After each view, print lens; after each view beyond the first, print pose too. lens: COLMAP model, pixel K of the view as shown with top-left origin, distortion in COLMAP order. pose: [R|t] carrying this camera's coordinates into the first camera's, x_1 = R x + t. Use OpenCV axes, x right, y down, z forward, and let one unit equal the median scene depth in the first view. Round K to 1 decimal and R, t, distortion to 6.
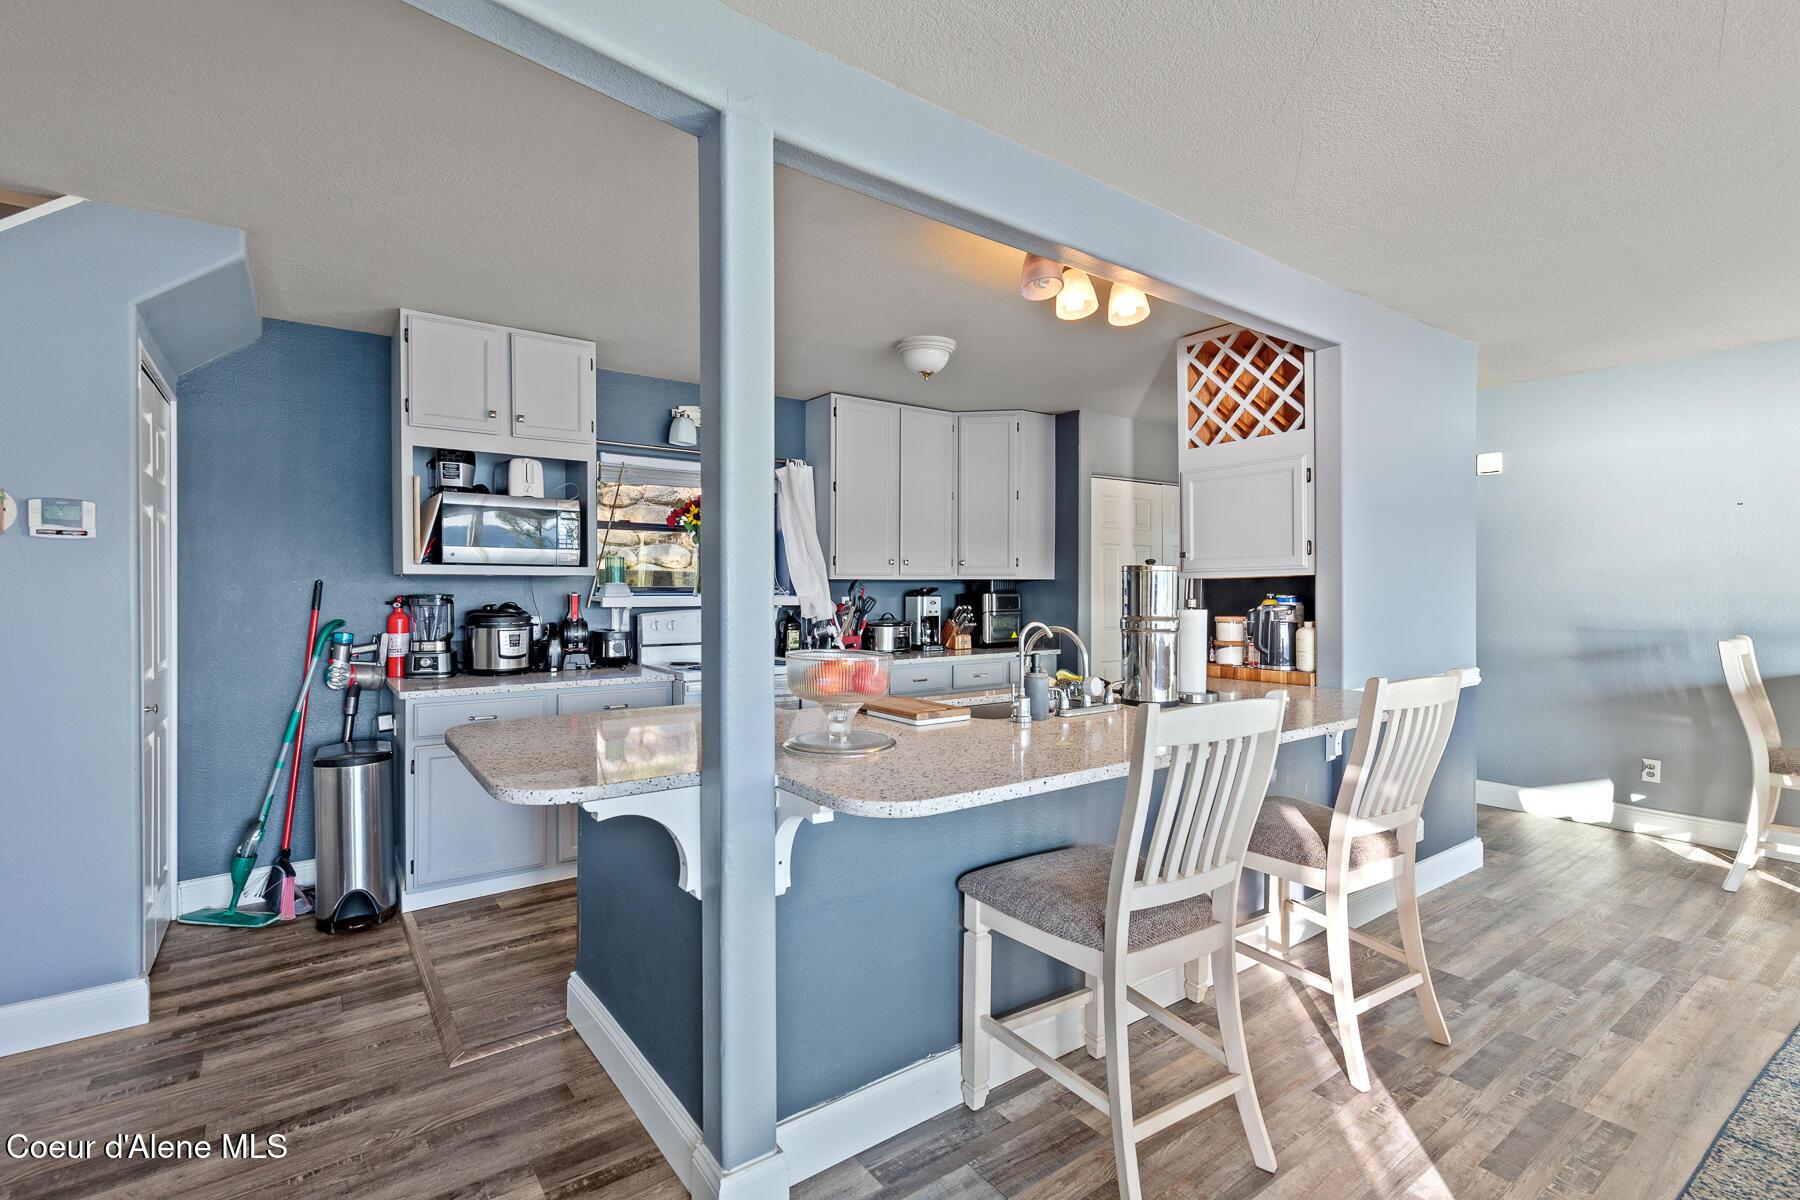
lens RADIAL K [[826.9, 0, 893.9], [0, 826.9, 590.1], [0, 0, 1]] dist [0.004388, -0.000569]
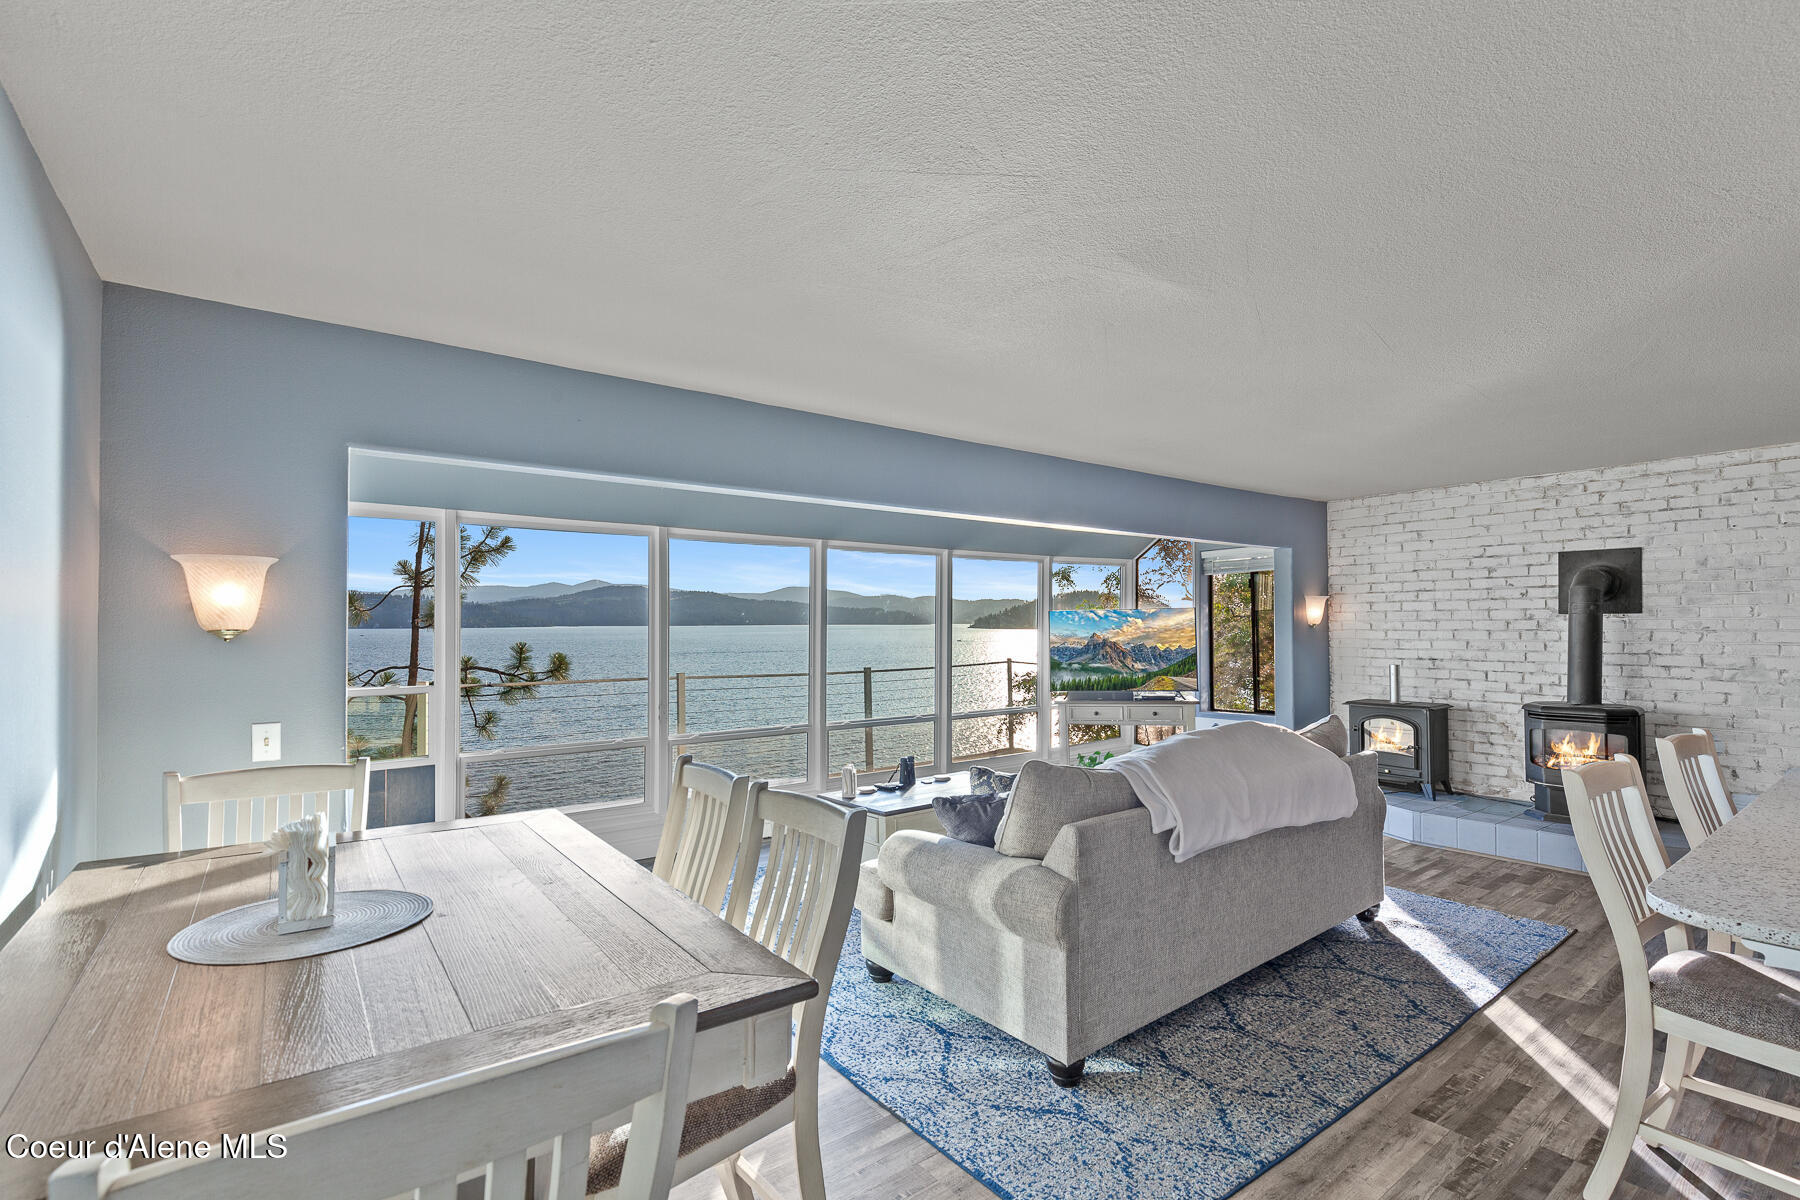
lens RADIAL K [[826.9, 0, 892.6], [0, 826.9, 626.2], [0, 0, 1]] dist [0.004388, -0.000569]
pose [[-0.999728, 0.007966, -0.021940, 1.561117], [0.007978, 0.999968, -0.000475, -0.076713], [0.021936, -0.000650, -0.999759, 2.052717]]
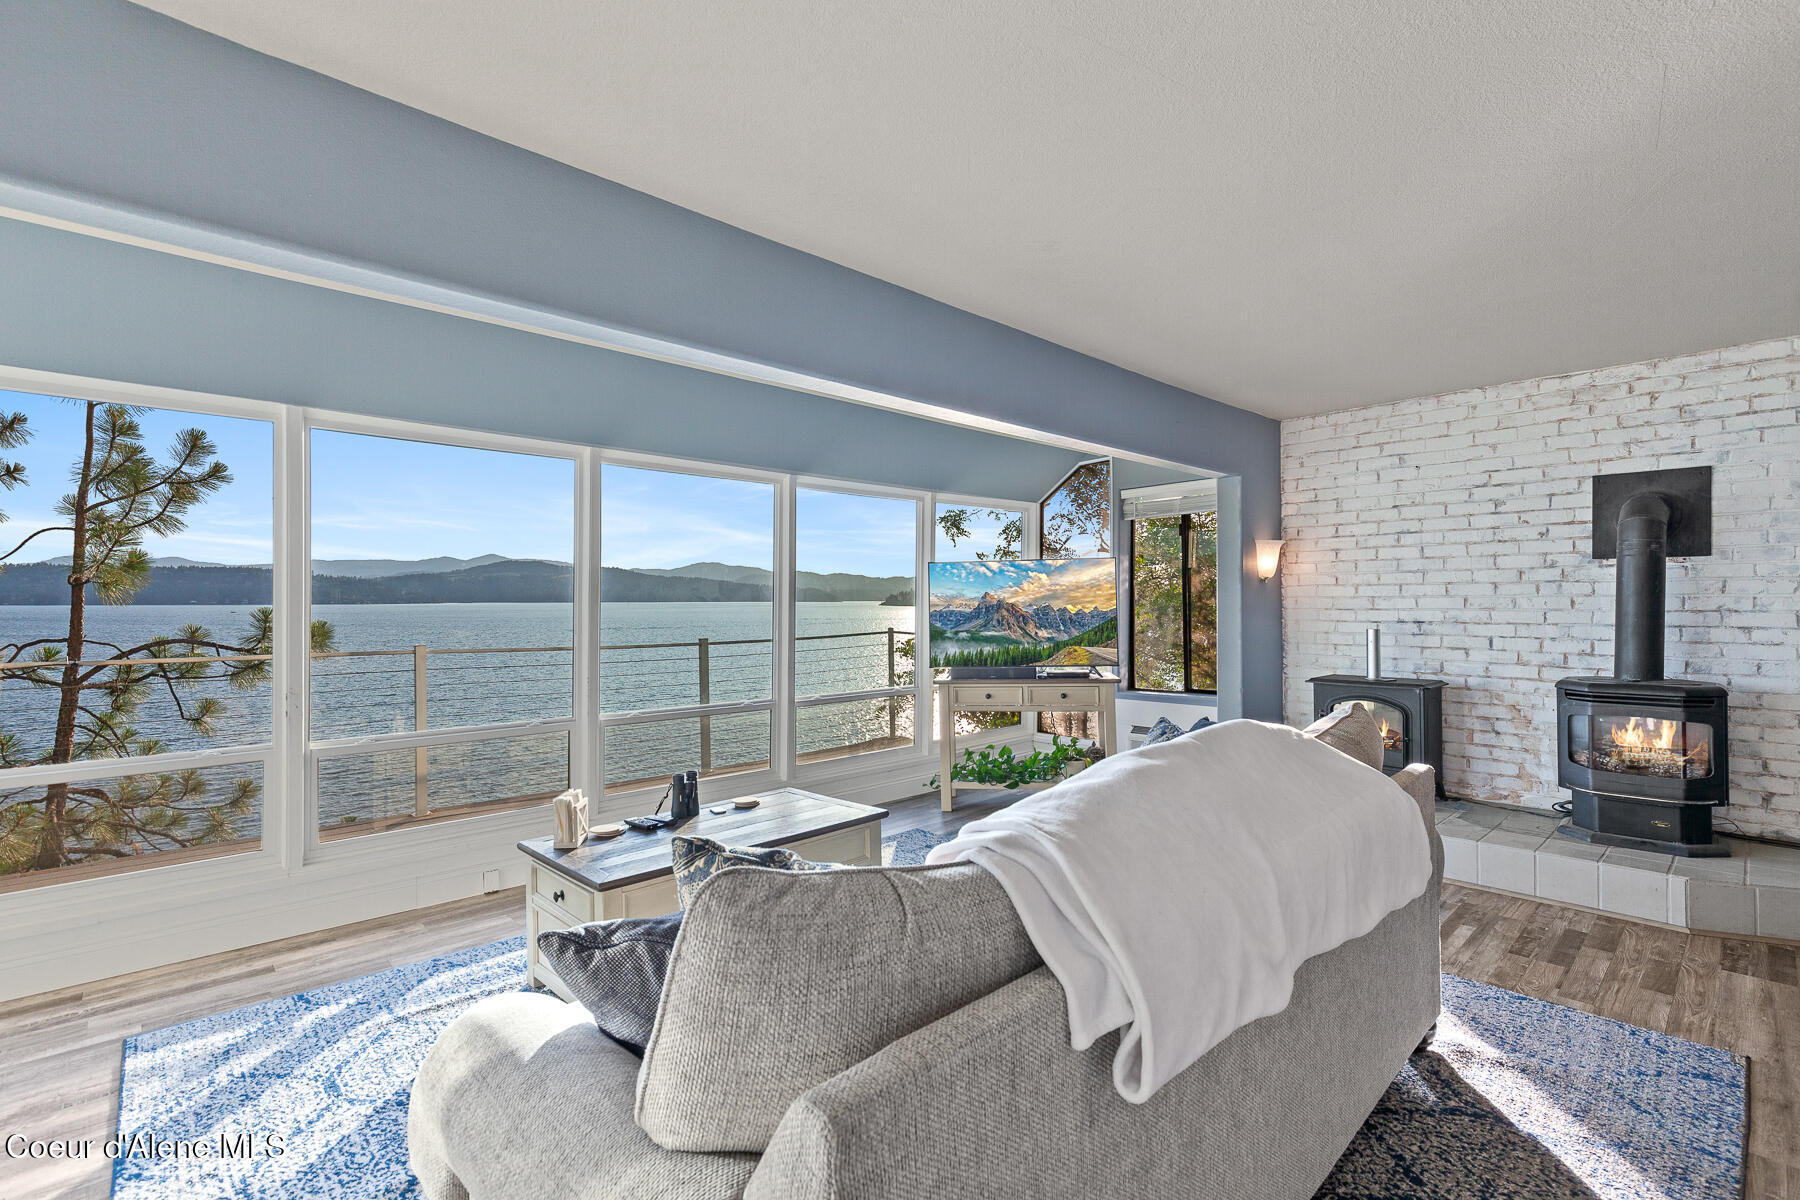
lens RADIAL K [[826.9, 0, 894.2], [0, 826.9, 609.0], [0, 0, 1]] dist [0.004388, -0.000569]
pose [[-0.991483, 0.006540, -0.130072, 1.287535], [0.005658, 0.999958, 0.007151, -0.007216], [0.130113, 0.006354, -0.991479, 1.217850]]
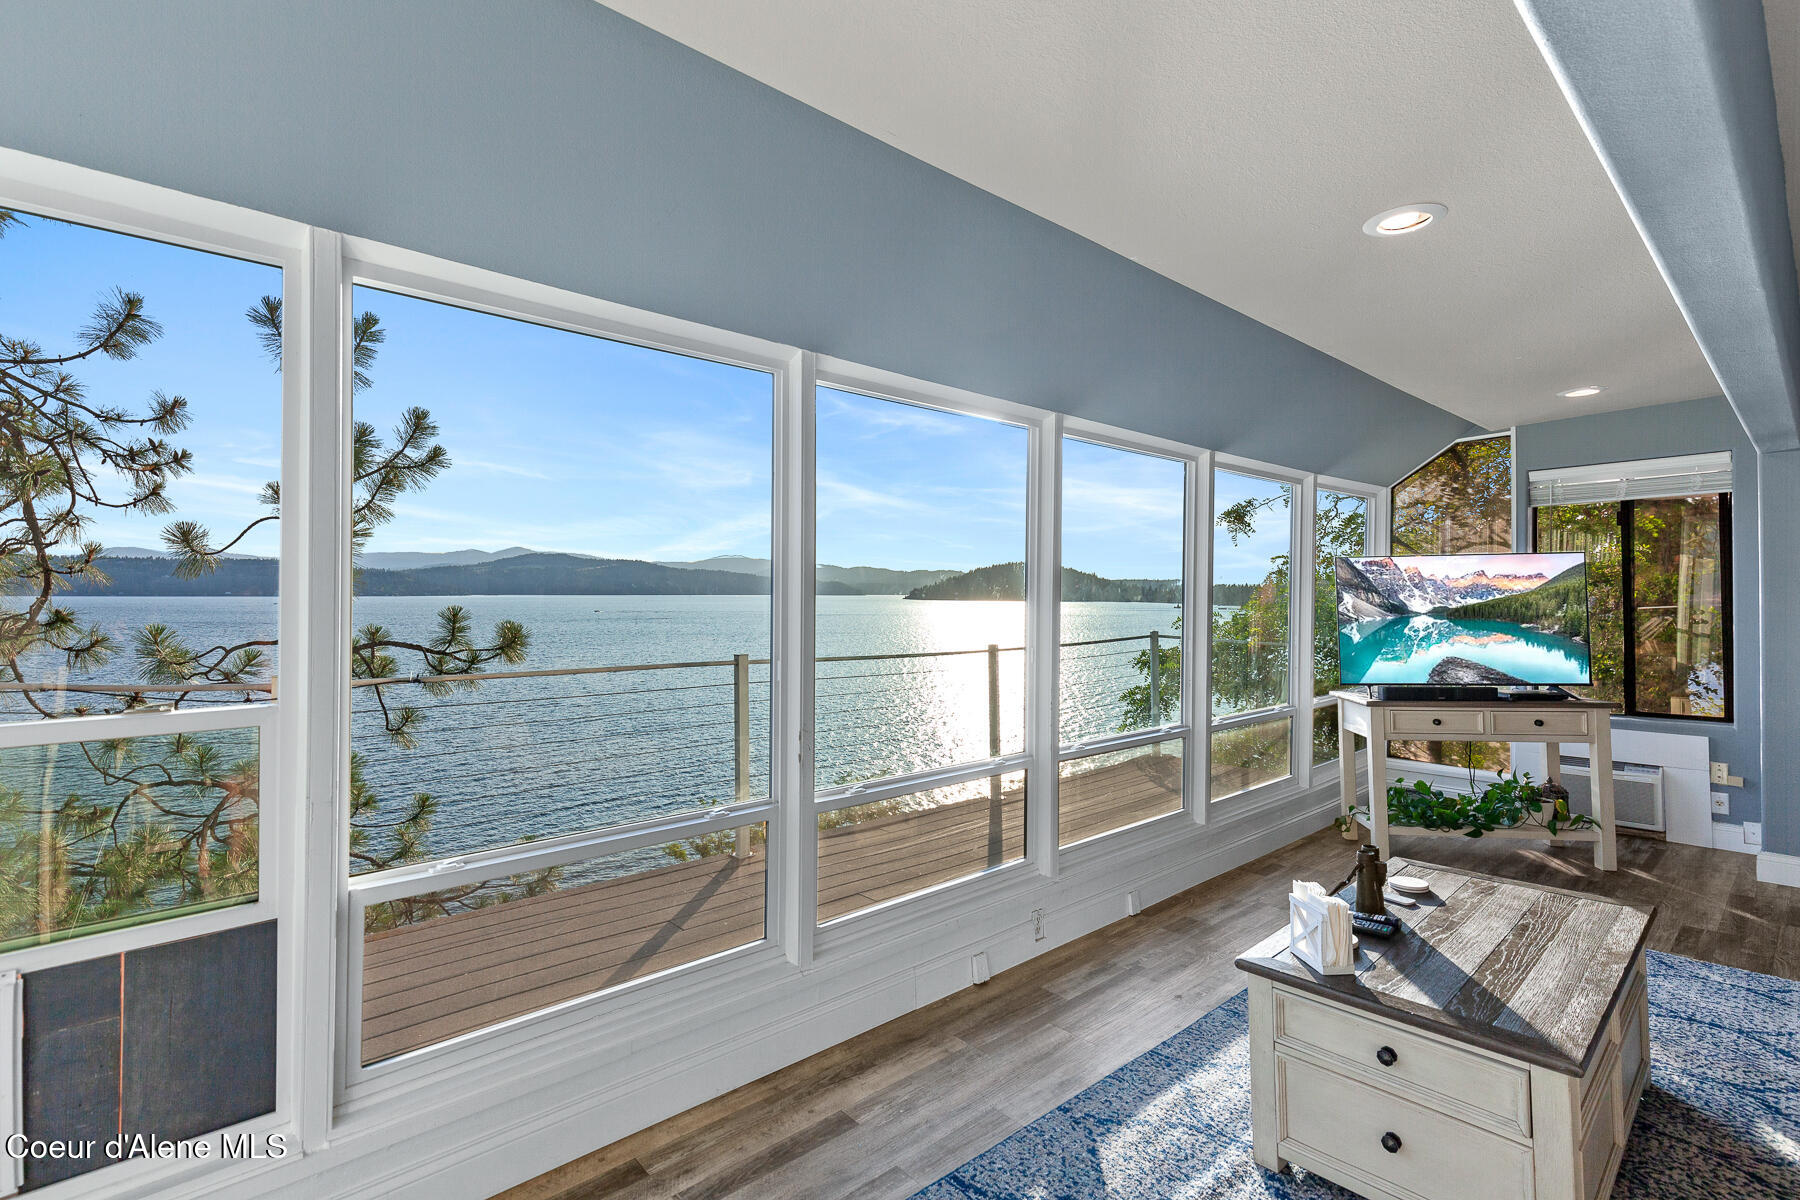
lens RADIAL K [[826.9, 0, 885.0], [0, 826.9, 607.1], [0, 0, 1]] dist [0.004388, -0.000569]
pose [[-0.995302, 0.004049, -0.096737, 2.210729], [0.002870, 0.999920, 0.012320, -0.036067], [0.096779, 0.011985, -0.995234, 0.700353]]
